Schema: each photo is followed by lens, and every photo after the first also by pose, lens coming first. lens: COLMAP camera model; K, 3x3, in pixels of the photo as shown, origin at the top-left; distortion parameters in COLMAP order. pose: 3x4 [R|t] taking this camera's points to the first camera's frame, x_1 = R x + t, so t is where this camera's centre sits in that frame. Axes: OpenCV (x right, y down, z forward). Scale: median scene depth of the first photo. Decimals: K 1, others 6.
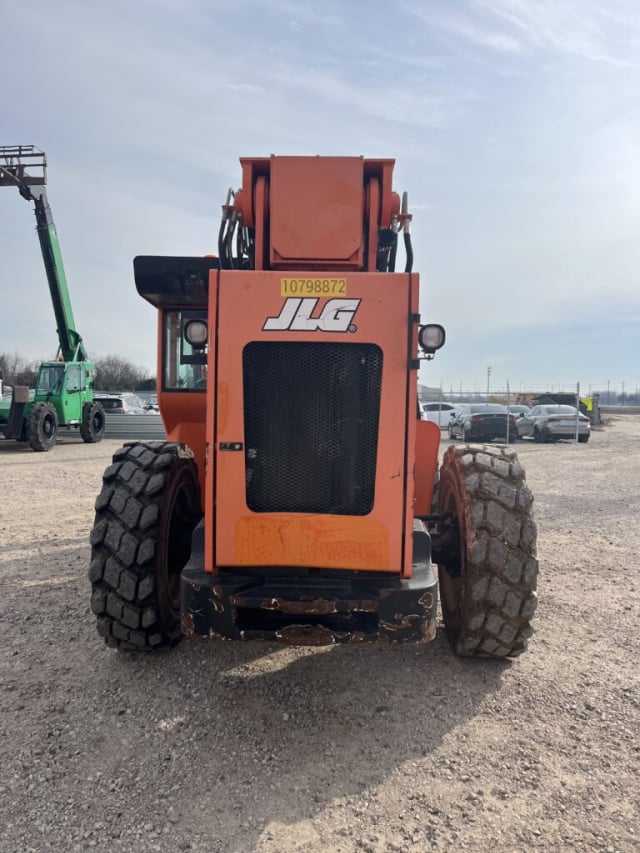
lens RADIAL K [[643.1, 0, 317.5], [0, 643.1, 421.6], [0, 0, 1]] dist [0.031167, -0.016959]
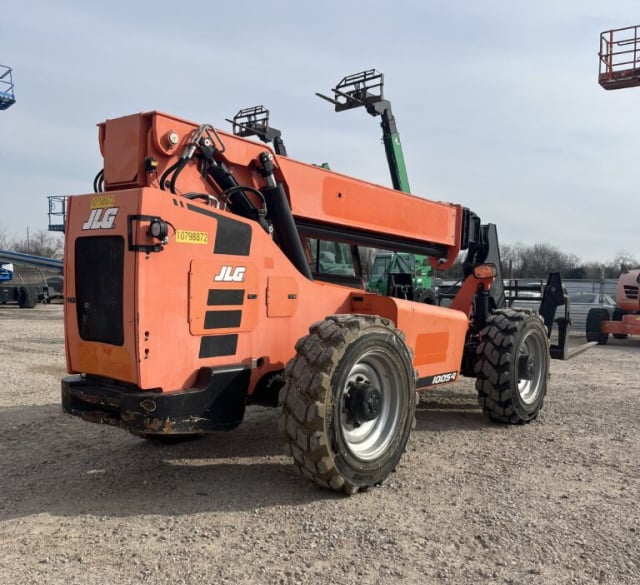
lens RADIAL K [[655.7, 0, 311.8], [0, 655.7, 307.4], [0, 0, 1]] dist [0.028255, 0.000000]
pose [[0.788046, 0.028297, -0.614966, 1.357571], [-0.027853, 0.999559, 0.010302, 0.022908], [0.614986, 0.009010, 0.788487, 0.025327]]
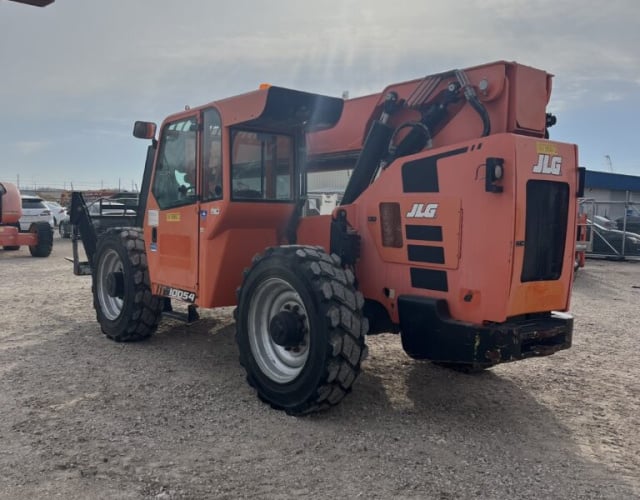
lens RADIAL K [[641.9, 0, 318.8], [0, 641.9, 247.5], [0, 0, 1]] dist [0.022287, 0.000000]
pose [[0.749635, -0.040423, 0.660616, -1.520892], [0.010081, 0.998715, 0.049672, -0.035400], [-0.661774, -0.030576, 0.749079, 0.107420]]
